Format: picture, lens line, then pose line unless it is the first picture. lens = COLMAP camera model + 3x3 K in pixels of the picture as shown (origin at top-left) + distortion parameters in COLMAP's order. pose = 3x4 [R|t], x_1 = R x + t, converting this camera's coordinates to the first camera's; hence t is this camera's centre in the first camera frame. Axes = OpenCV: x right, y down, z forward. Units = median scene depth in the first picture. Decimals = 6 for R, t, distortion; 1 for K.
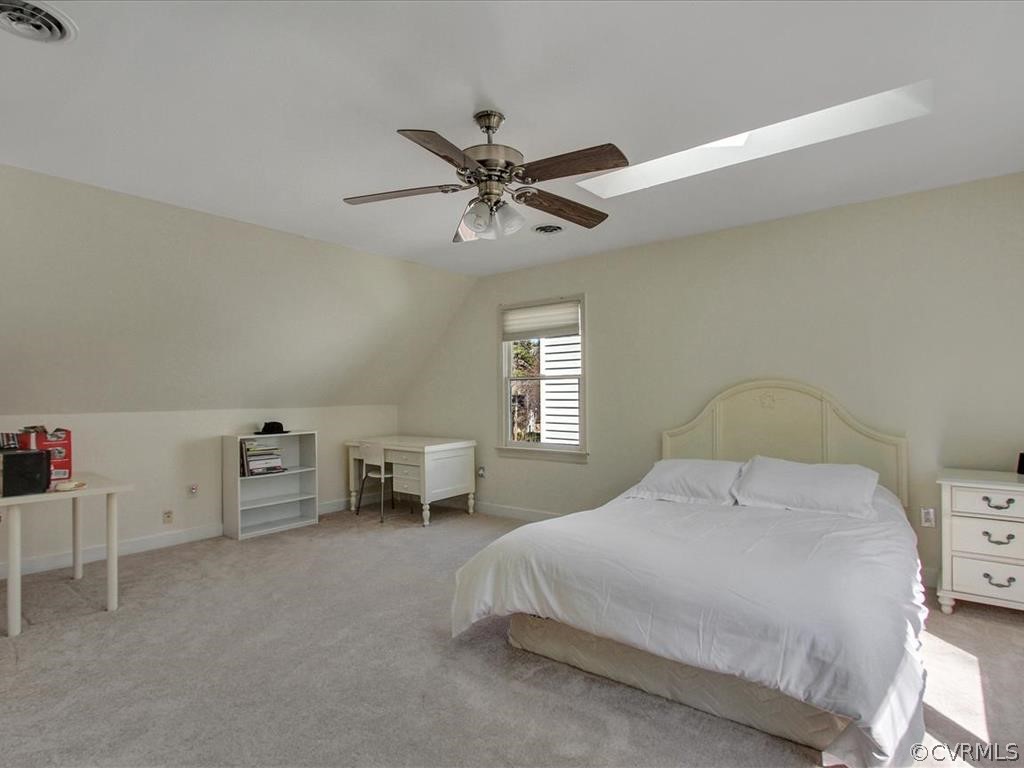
lens RADIAL K [[551.0, 0, 513.6], [0, 551.0, 382.0], [0, 0, 1]] dist [-0.020084, 0.004256]
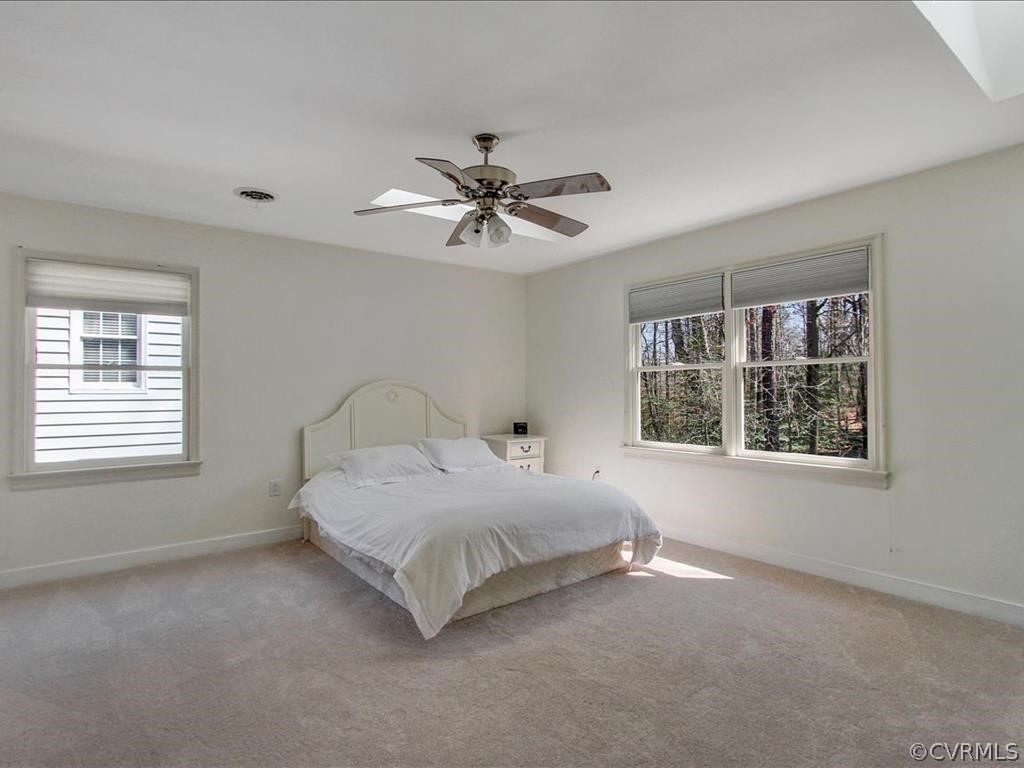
lens RADIAL K [[551.0, 0, 514.5], [0, 551.0, 389.2], [0, 0, 1]] dist [-0.020084, 0.004256]
pose [[0.231604, 0.010842, 0.972750, -0.762922], [-0.016289, 0.999841, -0.007266, 0.025231], [-0.972674, -0.014162, 0.231743, 0.479519]]
